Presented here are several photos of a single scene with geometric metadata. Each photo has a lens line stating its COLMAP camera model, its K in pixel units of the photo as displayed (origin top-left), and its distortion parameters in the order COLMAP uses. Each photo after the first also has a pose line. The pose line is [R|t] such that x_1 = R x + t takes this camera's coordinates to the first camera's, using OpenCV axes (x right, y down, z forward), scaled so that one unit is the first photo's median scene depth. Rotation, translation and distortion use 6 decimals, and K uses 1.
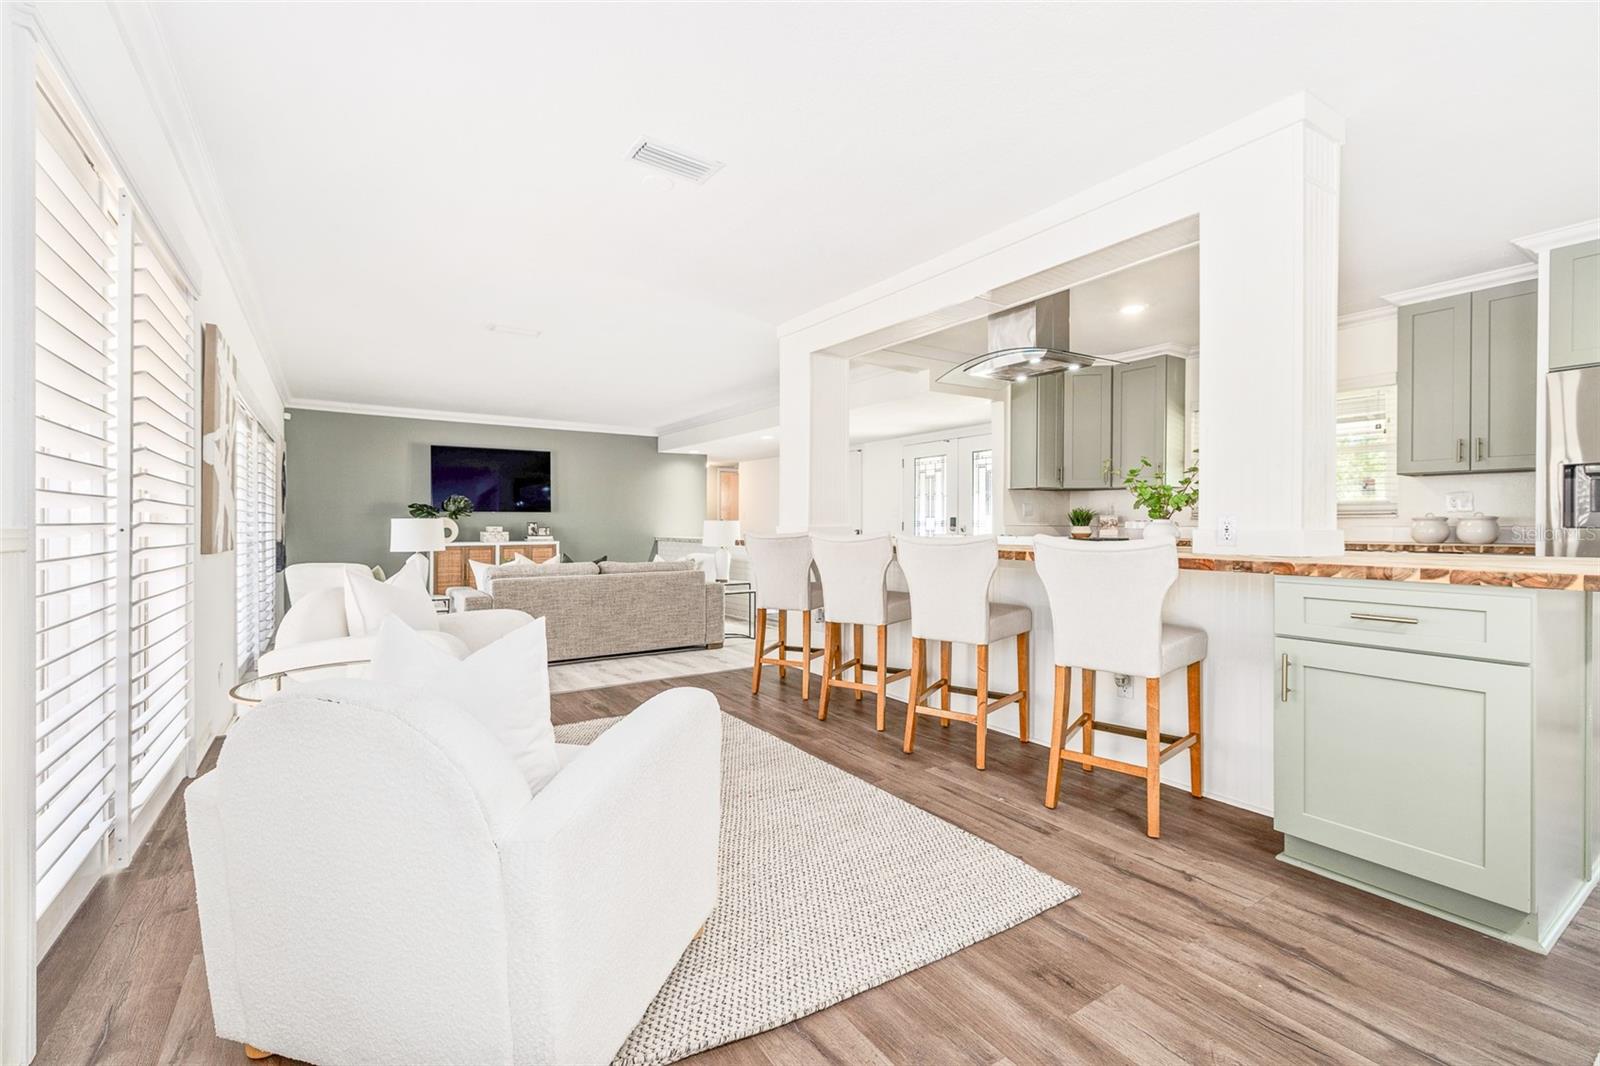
lens RADIAL K [[692.0, 0, 787.9], [0, 692.0, 535.6], [0, 0, 1]] dist [0.001048, 0.000413]
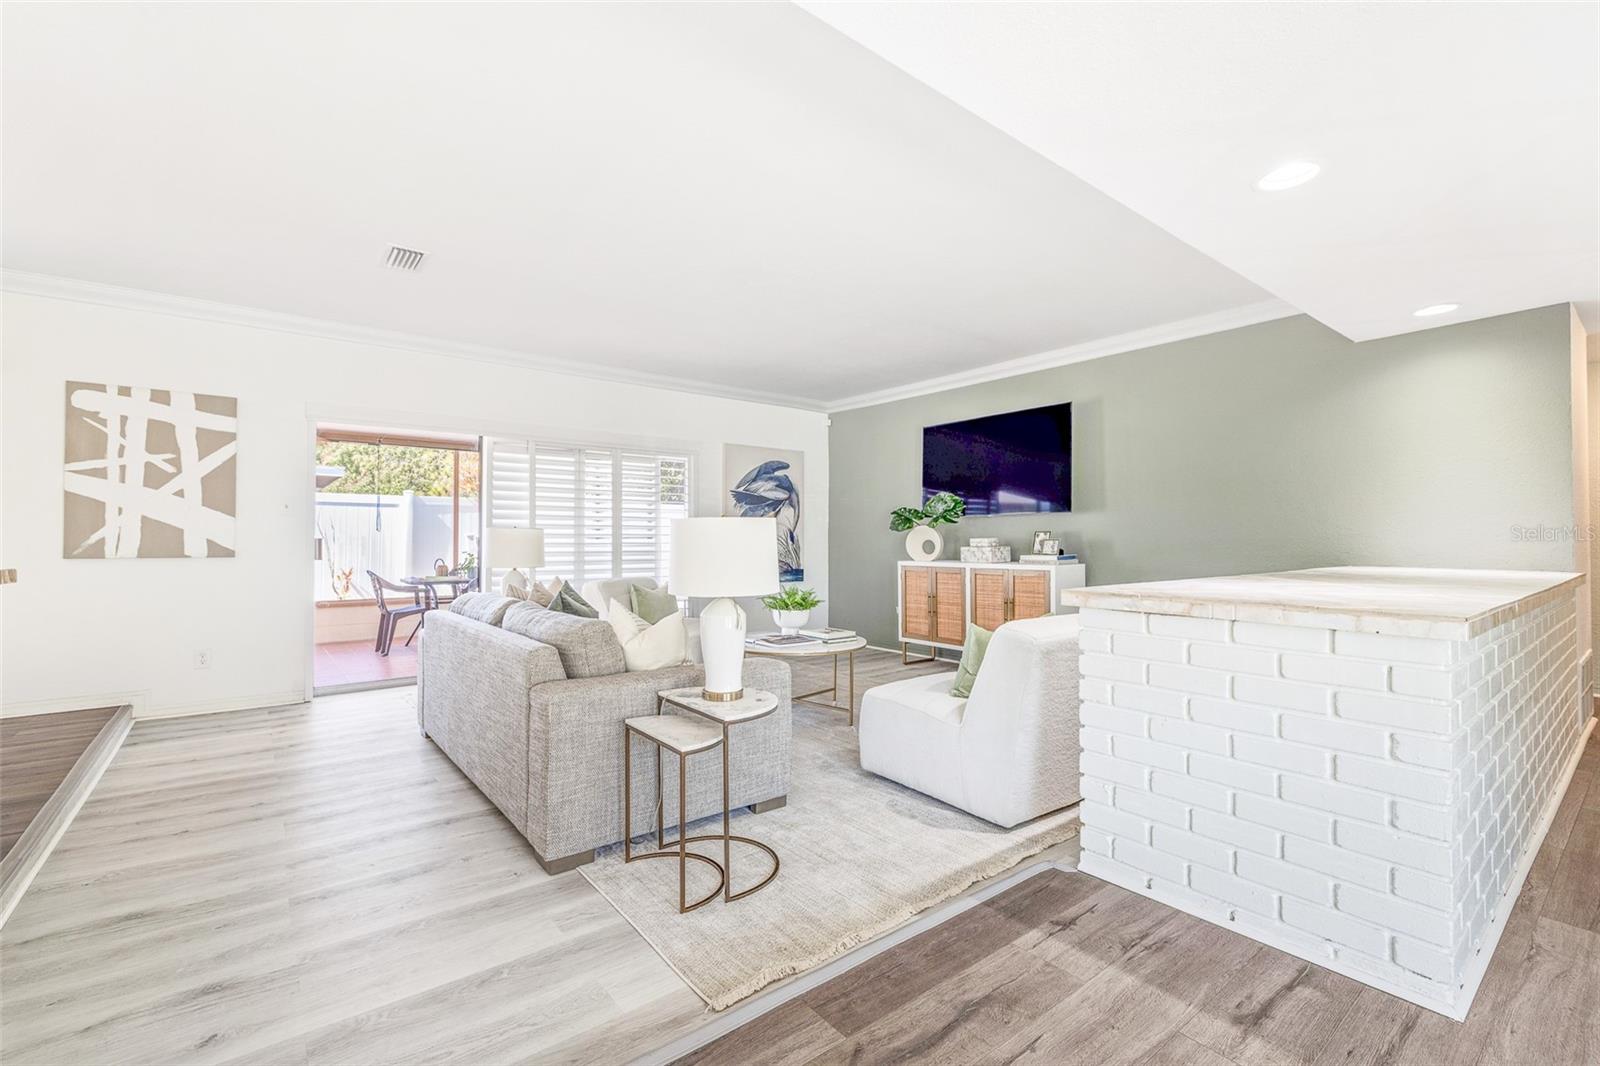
lens RADIAL K [[692.0, 0, 787.9], [0, 692.0, 535.6], [0, 0, 1]] dist [0.001048, 0.000413]
pose [[0.081058, -0.008223, -0.996675, 0.193702], [-0.012170, 0.999883, -0.009239, -0.007554], [0.996635, 0.012878, 0.080948, 0.780477]]
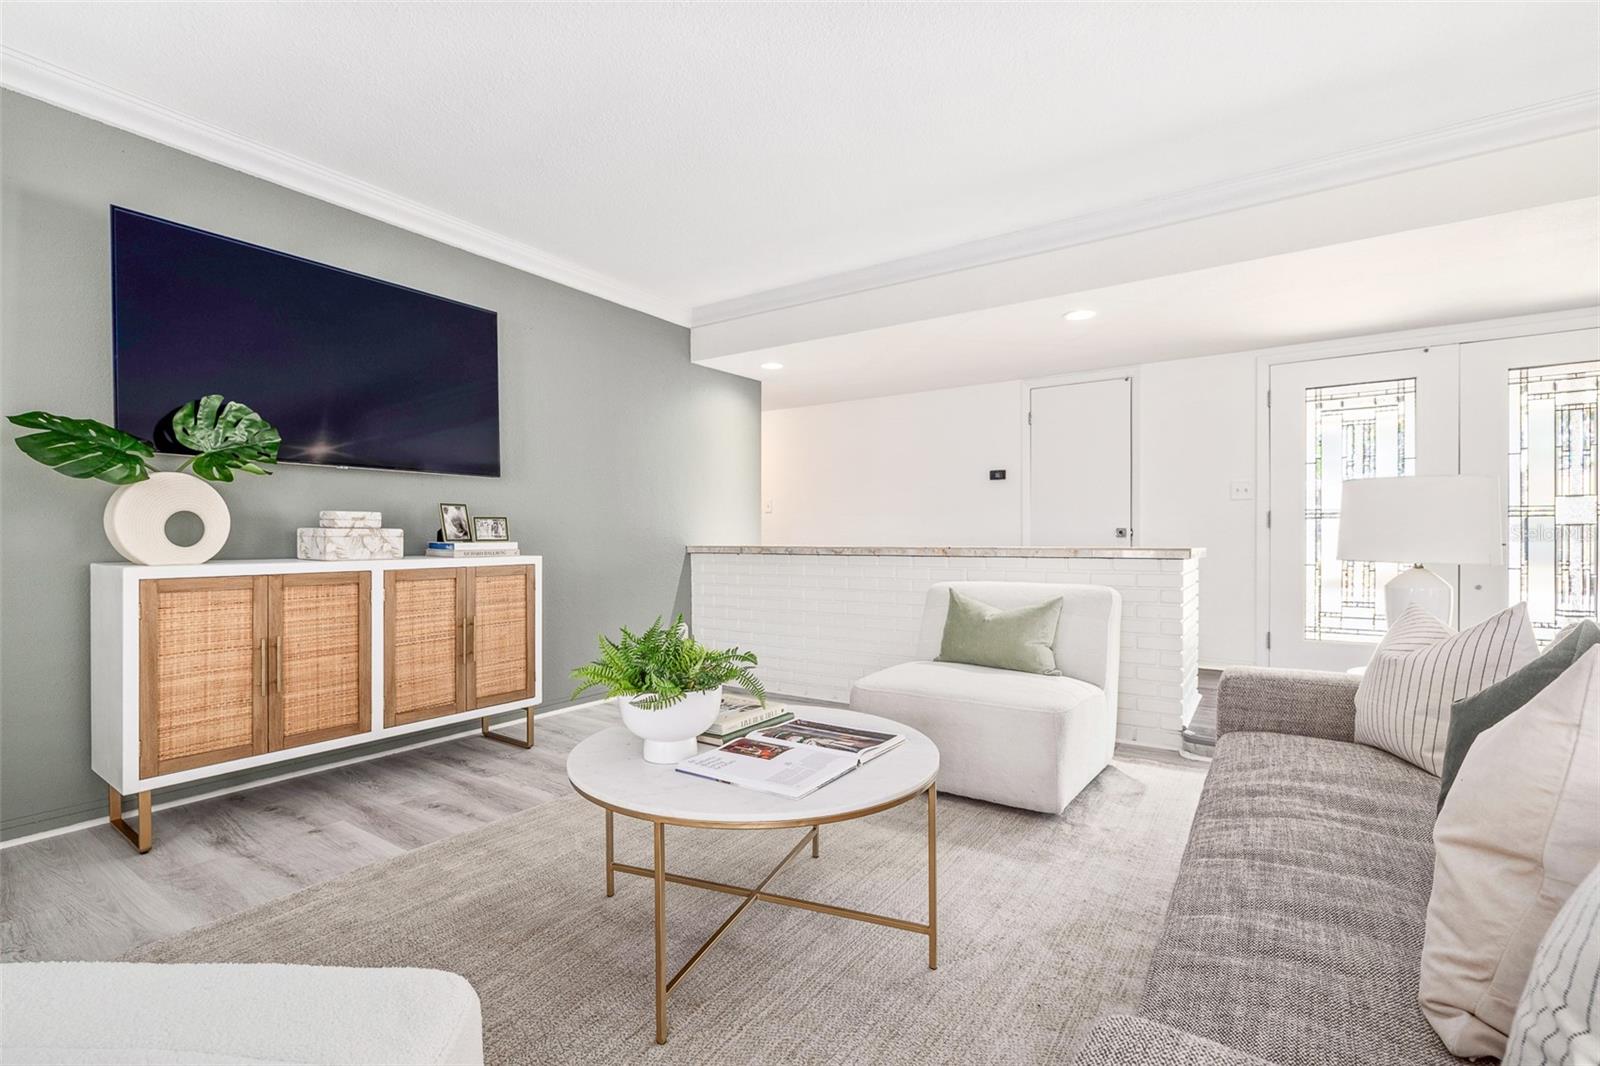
lens RADIAL K [[721.3, 0, 774.3], [0, 721.3, 542.5], [0, 0, 1]] dist [0.001009, 0.000427]
pose [[0.930153, -0.004463, 0.367144, -0.370006], [0.007262, 0.999954, -0.006244, 0.004657], [-0.367100, 0.008474, 0.930143, 0.628492]]
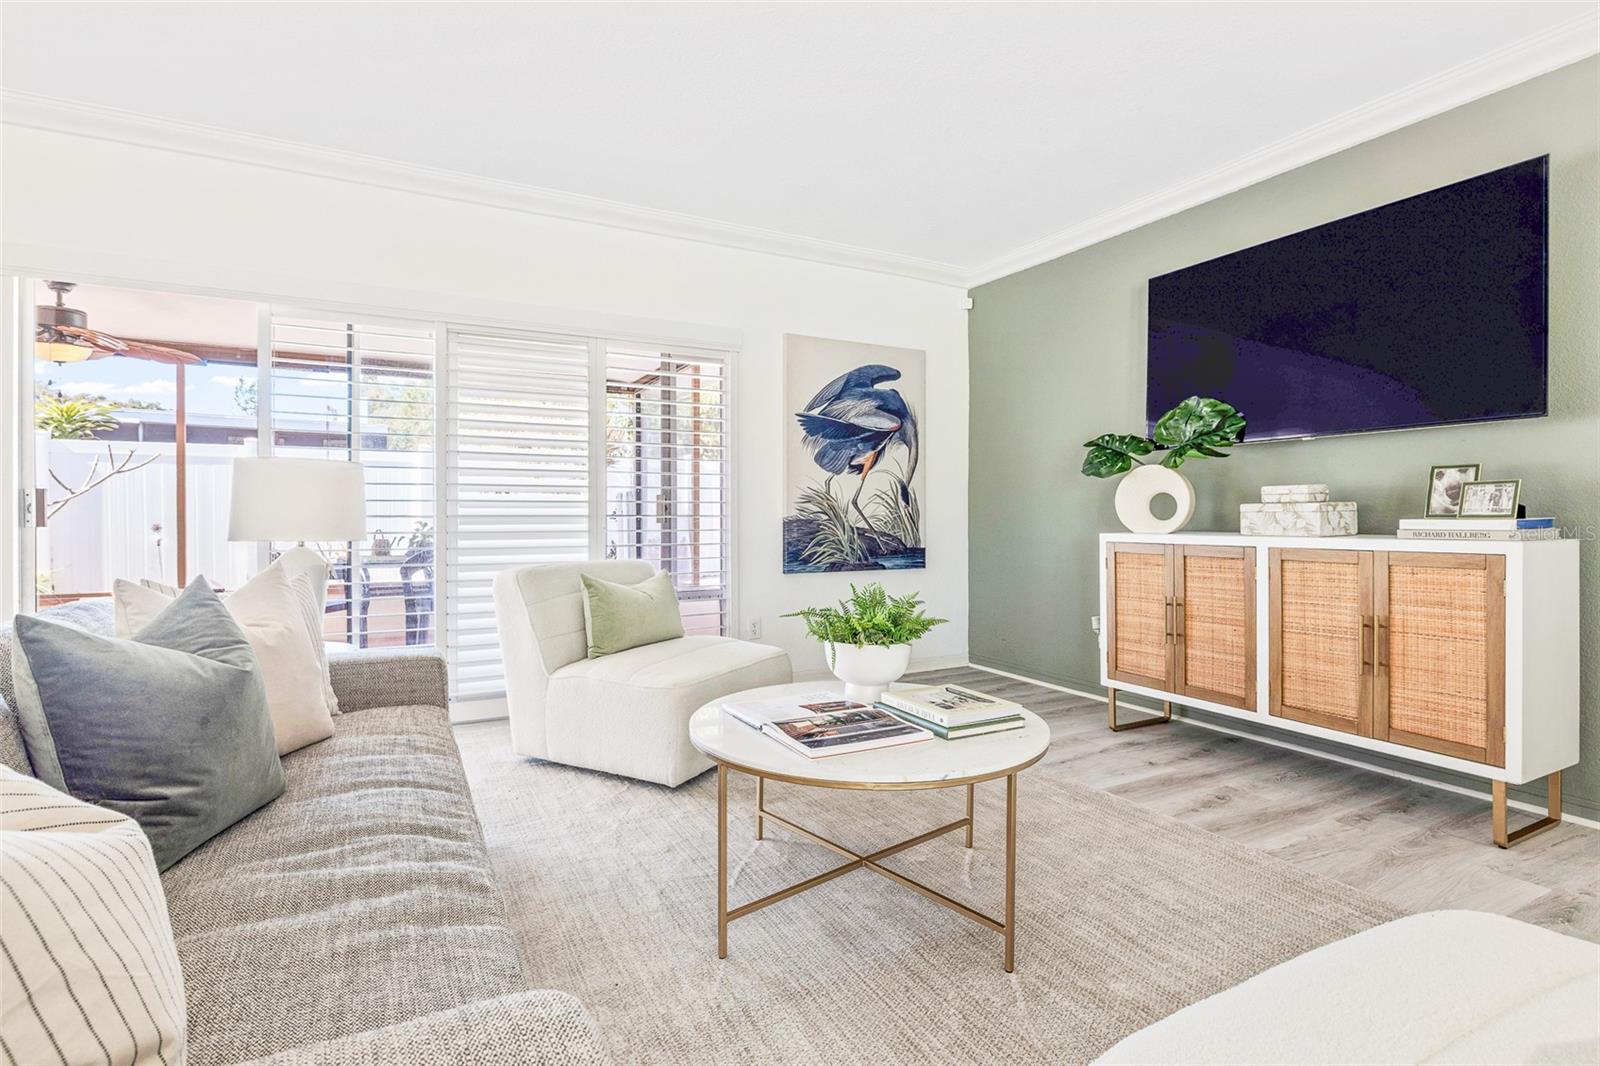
lens RADIAL K [[778.0, 0, 793.6], [0, 778.0, 517.7], [0, 0, 1]] dist [-0.000247, 0.000128]
pose [[-0.095740, 0.003297, -0.995401, -0.065562], [-0.009517, 0.999946, 0.004228, 0.001711], [0.995361, 0.009878, -0.095703, 0.825570]]
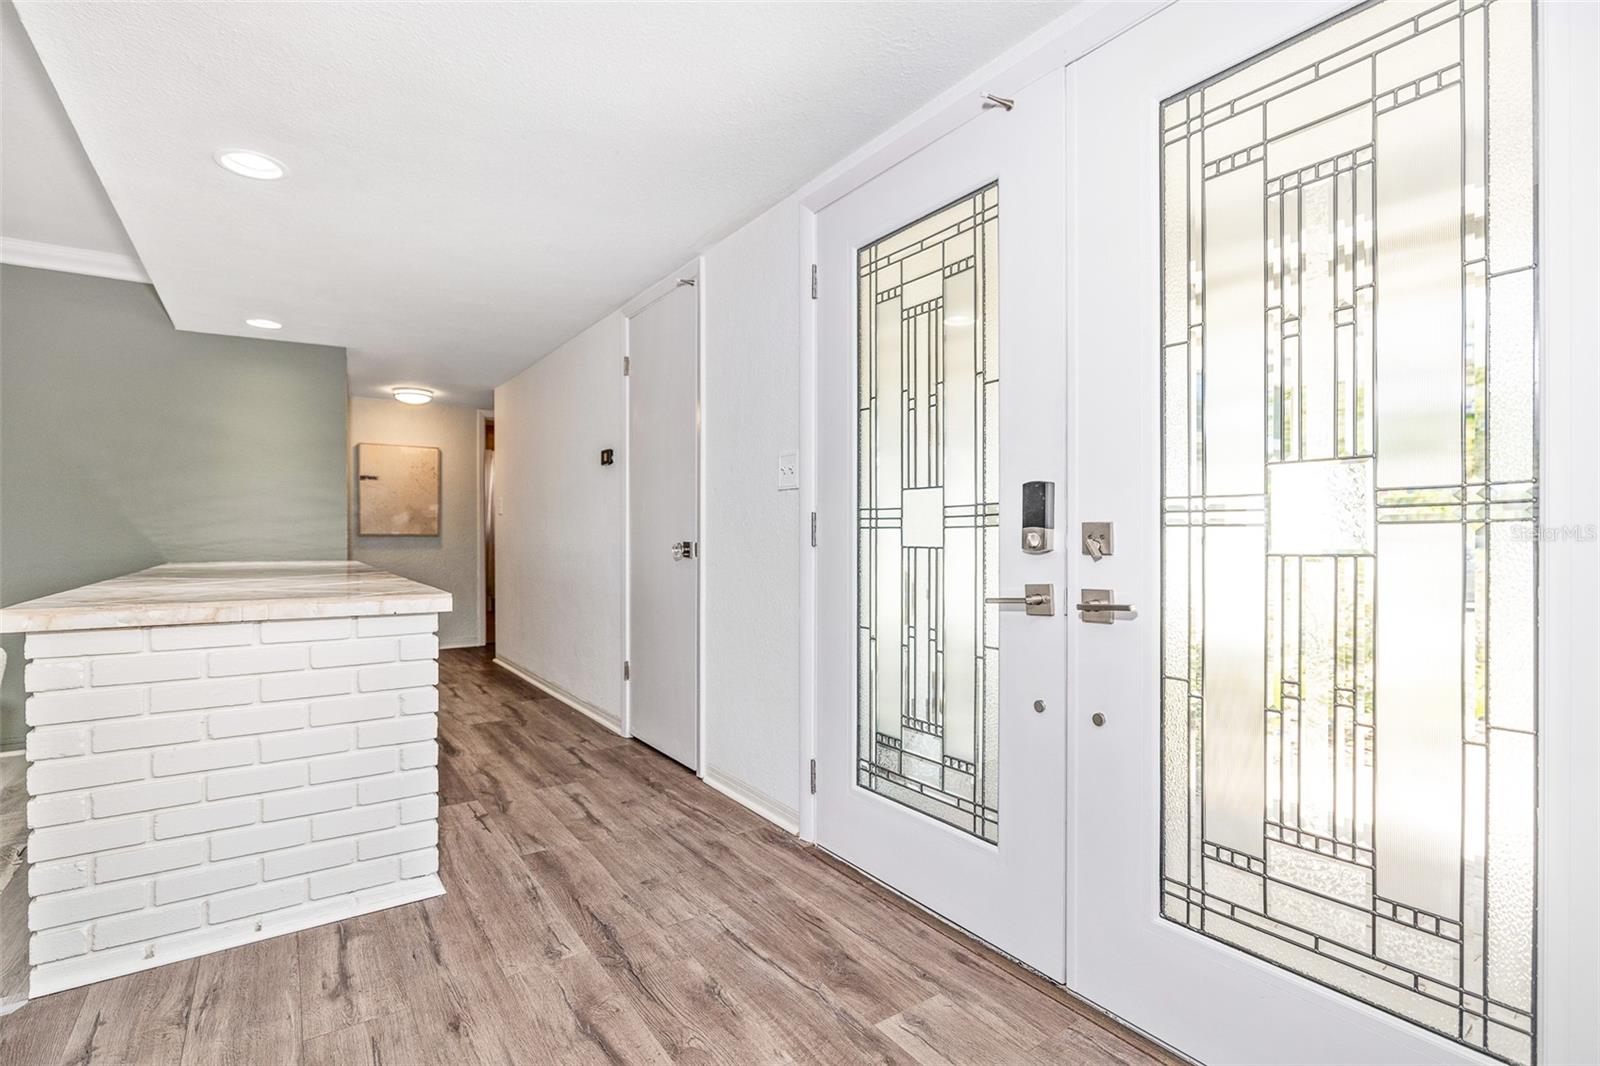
lens RADIAL K [[737.0, 0, 800.0], [0, 737.0, 533.0], [0, 0, 1]] dist [-0.000142, 0.000372]
pose [[0.999377, 0.002122, 0.035221, 0.147968], [-0.001675, 0.999918, -0.012724, -0.008226], [-0.035245, 0.012658, 0.999299, 0.715191]]
